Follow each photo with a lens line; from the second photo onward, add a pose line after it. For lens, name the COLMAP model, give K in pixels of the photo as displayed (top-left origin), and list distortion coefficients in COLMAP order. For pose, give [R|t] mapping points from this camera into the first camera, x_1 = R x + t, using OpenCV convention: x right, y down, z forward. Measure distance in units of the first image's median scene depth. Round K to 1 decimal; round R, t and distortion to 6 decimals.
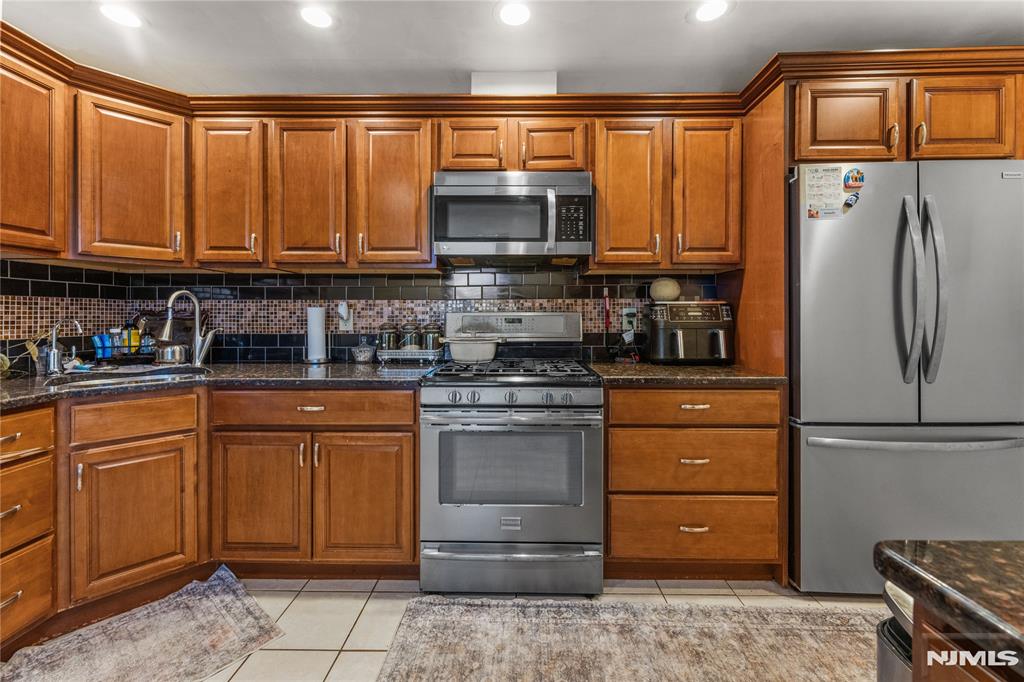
lens RADIAL K [[415.5, 0, 514.4], [0, 415.5, 317.4], [0, 0, 1]] dist [-0.001747, 0.000049]
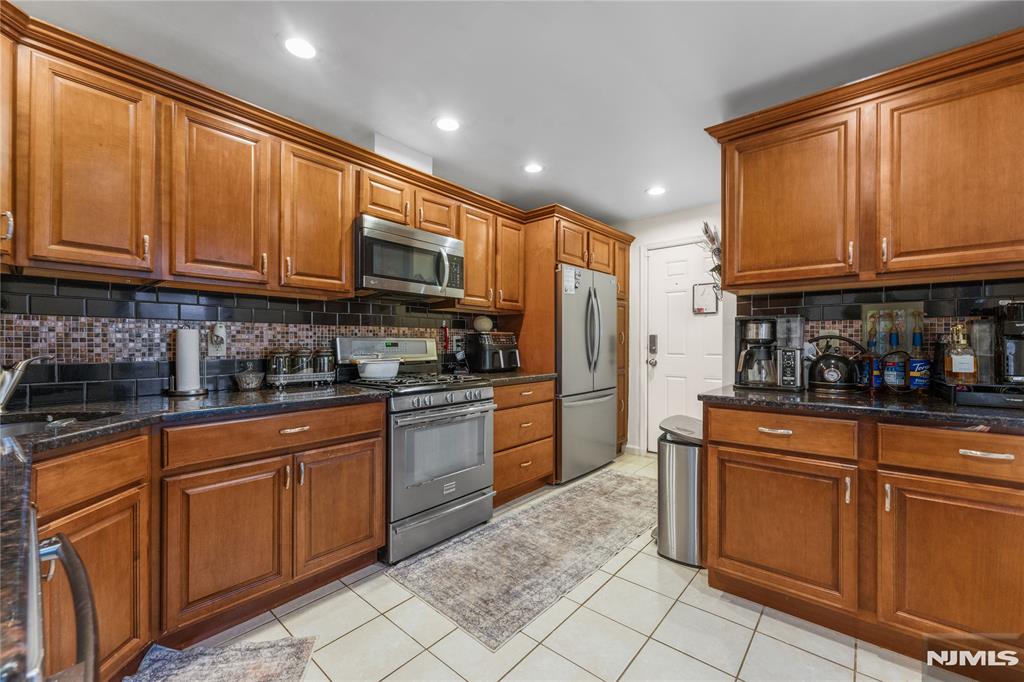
lens RADIAL K [[415.5, 0, 513.3], [0, 415.5, 343.2], [0, 0, 1]] dist [-0.001747, 0.000049]
pose [[0.635464, 0.001674, 0.772129, -0.826793], [-0.000418, 0.999998, -0.001825, 0.006965], [-0.772131, 0.000837, 0.635463, -0.053975]]
